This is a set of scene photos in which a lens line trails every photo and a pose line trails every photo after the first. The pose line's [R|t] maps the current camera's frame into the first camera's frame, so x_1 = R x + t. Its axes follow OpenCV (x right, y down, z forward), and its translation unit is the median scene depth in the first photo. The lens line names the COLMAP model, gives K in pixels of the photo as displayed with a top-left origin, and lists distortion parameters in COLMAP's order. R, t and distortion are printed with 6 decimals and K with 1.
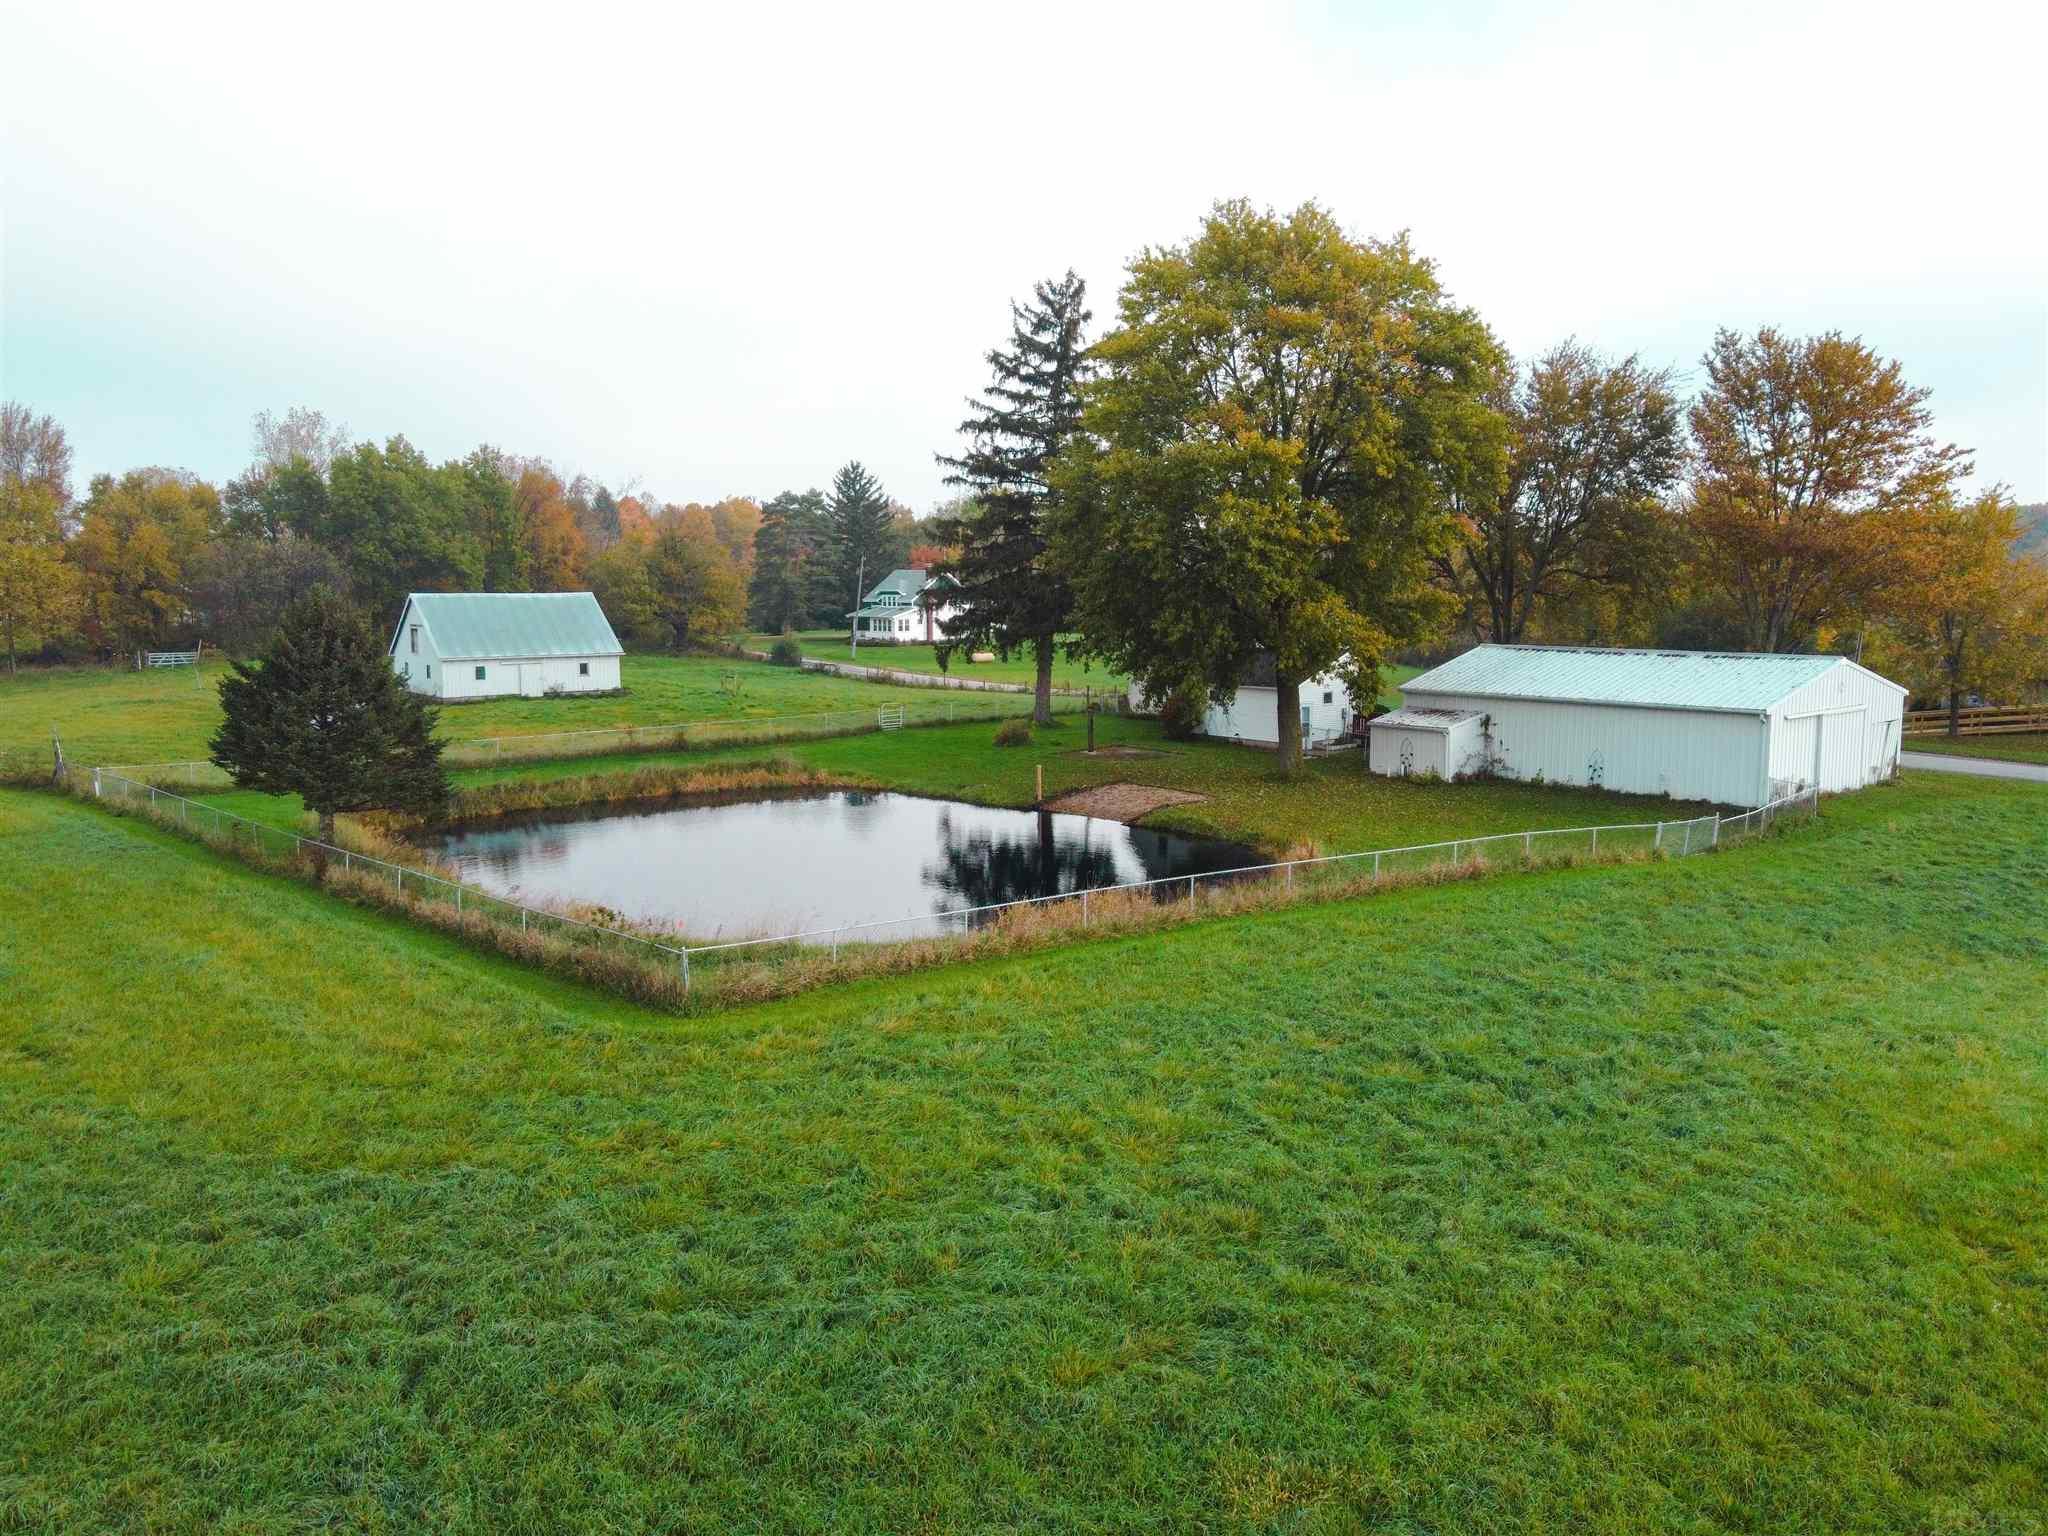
lens RADIAL K [[1447.2, 0, 1024.0], [0, 1447.2, 768.0], [0, 0, 1]] dist [0.002947, 0.000829]
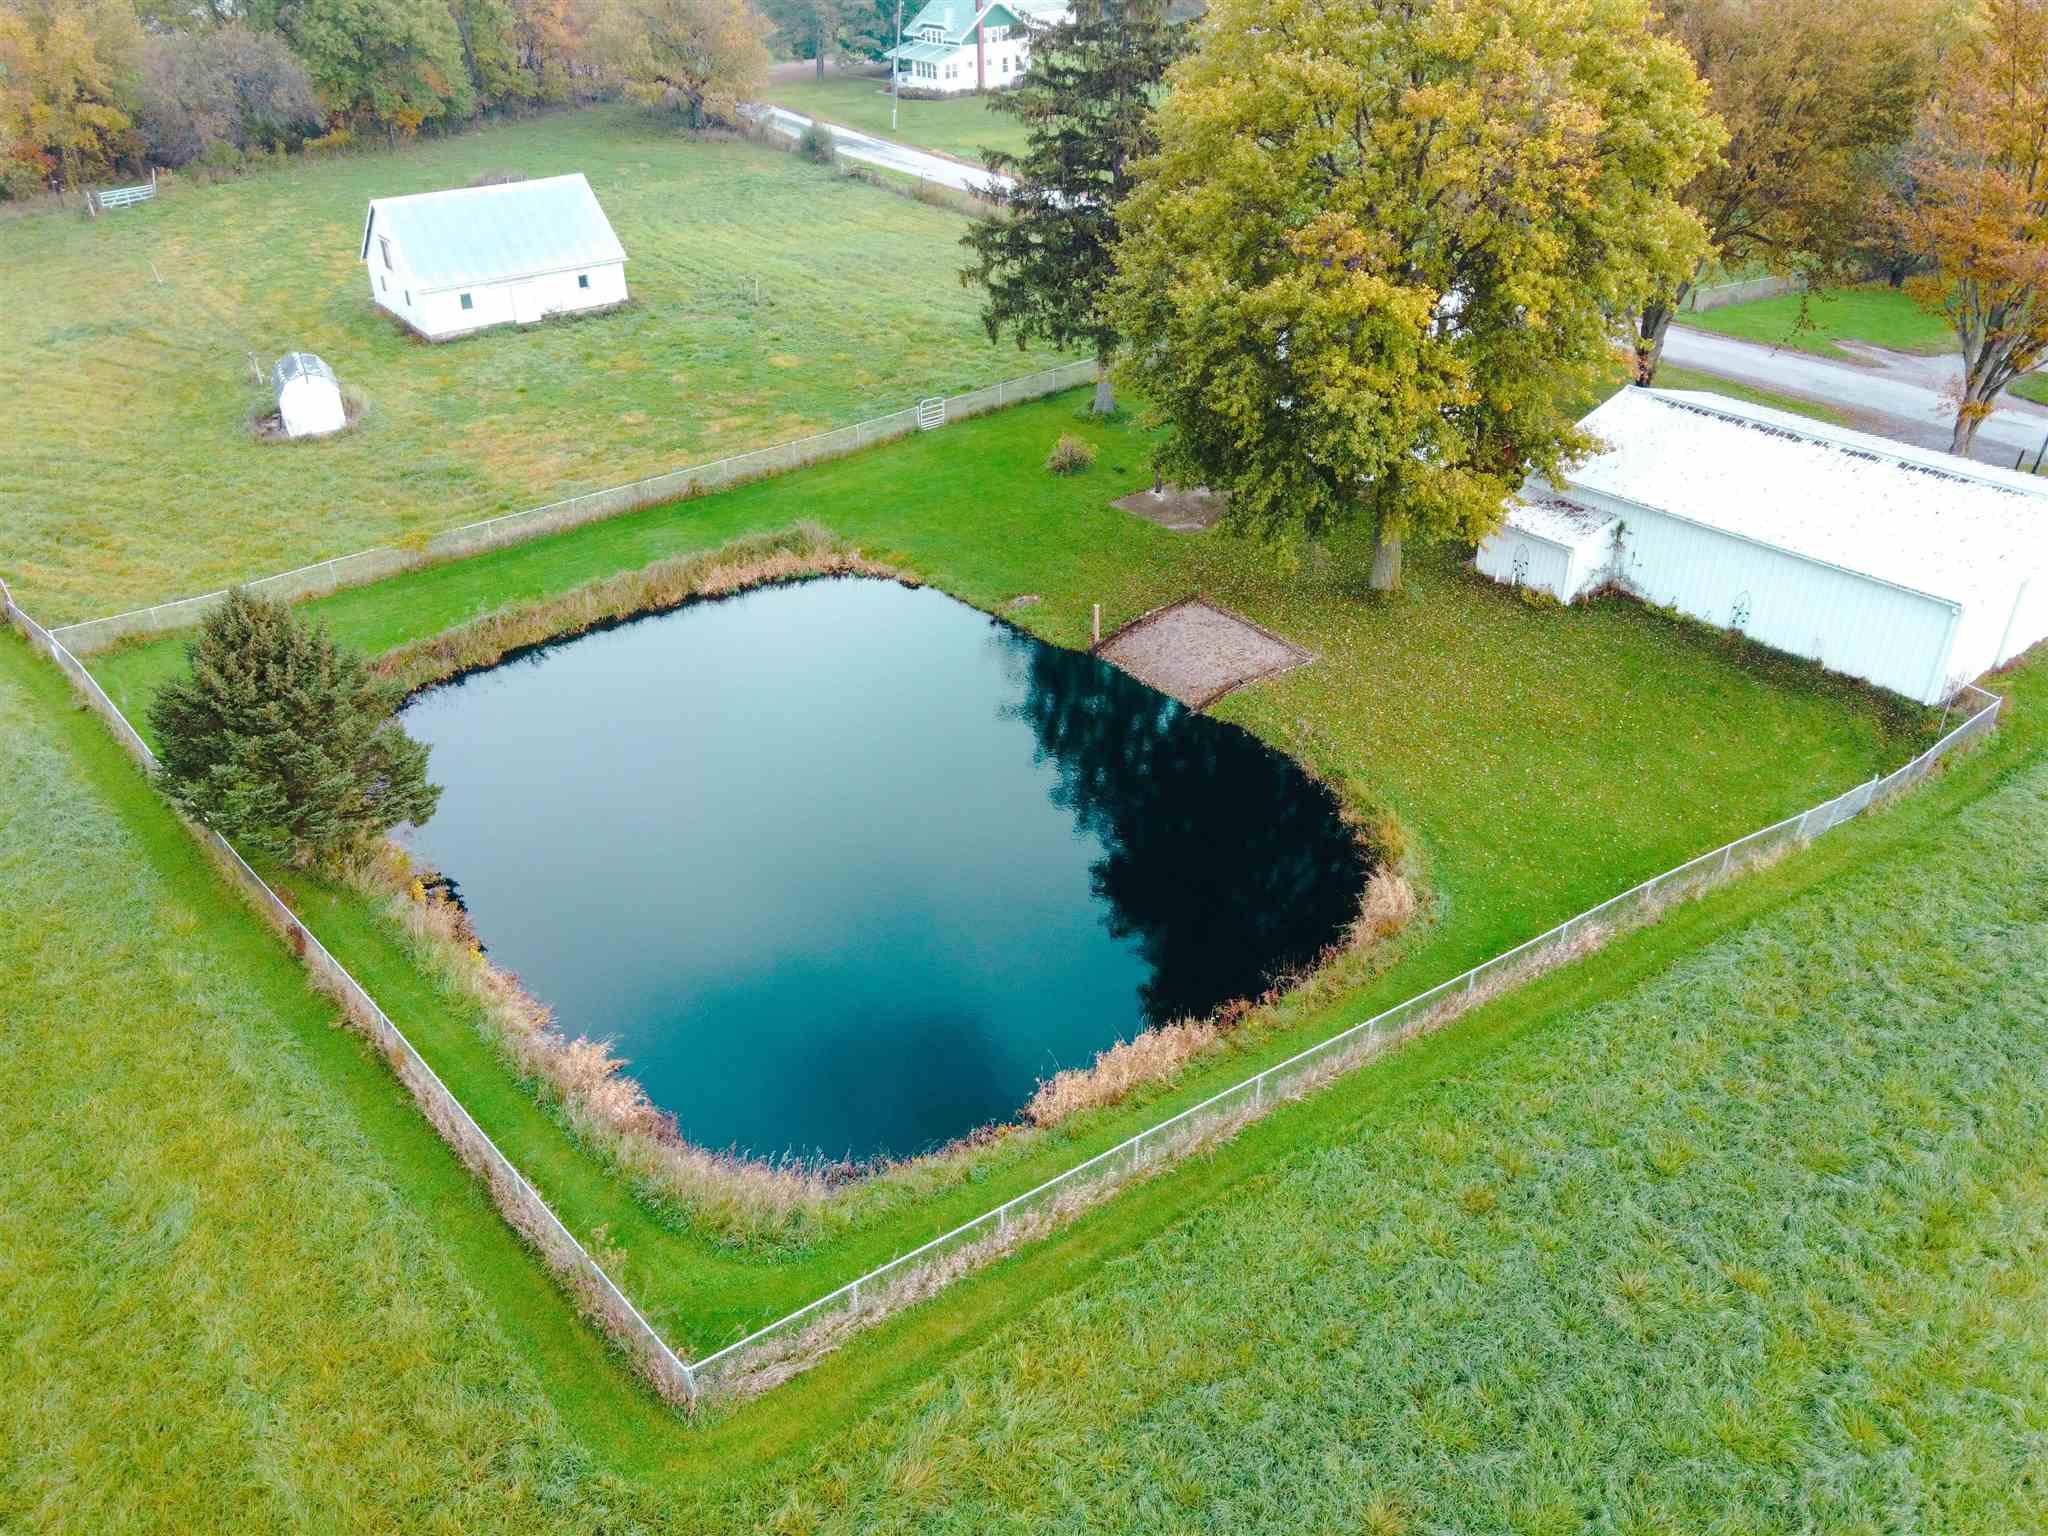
lens RADIAL K [[1474.2, 0, 1024.0], [0, 1474.2, 768.0], [0, 0, 1]] dist [0.028910, -0.027330]
pose [[0.999115, 0.010803, -0.040651, 0.003106], [0.005488, 0.924712, 0.380627, -0.171582], [0.041703, -0.380514, 0.923835, 0.088173]]
